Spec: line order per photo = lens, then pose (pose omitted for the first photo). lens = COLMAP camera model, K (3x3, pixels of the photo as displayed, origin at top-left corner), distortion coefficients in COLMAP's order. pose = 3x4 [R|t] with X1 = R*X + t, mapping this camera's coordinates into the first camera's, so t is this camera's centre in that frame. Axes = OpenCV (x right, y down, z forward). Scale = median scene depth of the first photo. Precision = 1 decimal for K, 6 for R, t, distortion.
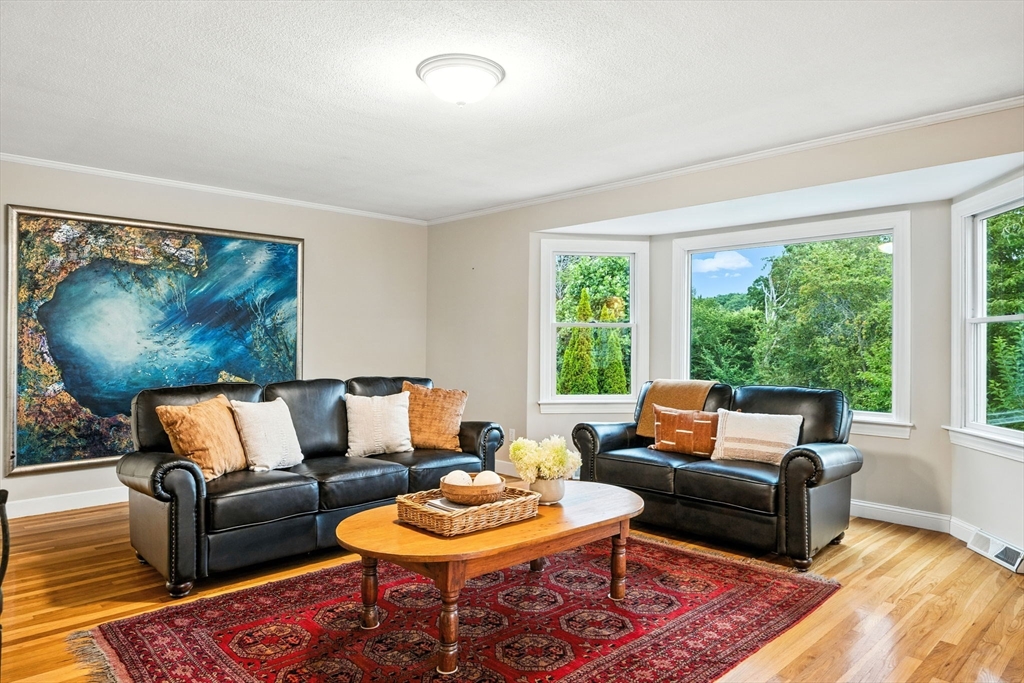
lens RADIAL K [[646.7, 0, 518.8], [0, 646.7, 340.1], [0, 0, 1]] dist [0.002055, 0.000484]
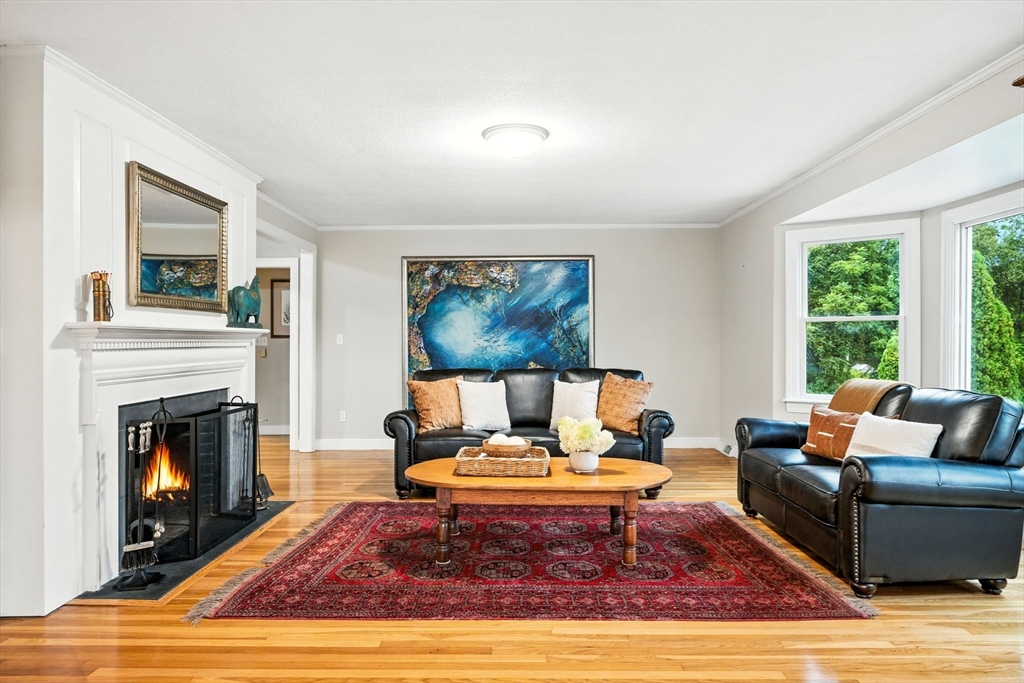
lens RADIAL K [[646.7, 0, 521.6], [0, 646.7, 341.5], [0, 0, 1]] dist [0.002055, 0.000484]
pose [[0.714368, -0.005255, -0.699750, 0.516850], [0.008740, 0.999961, 0.001414, 0.004260], [0.699715, -0.007126, 0.714386, 0.039729]]
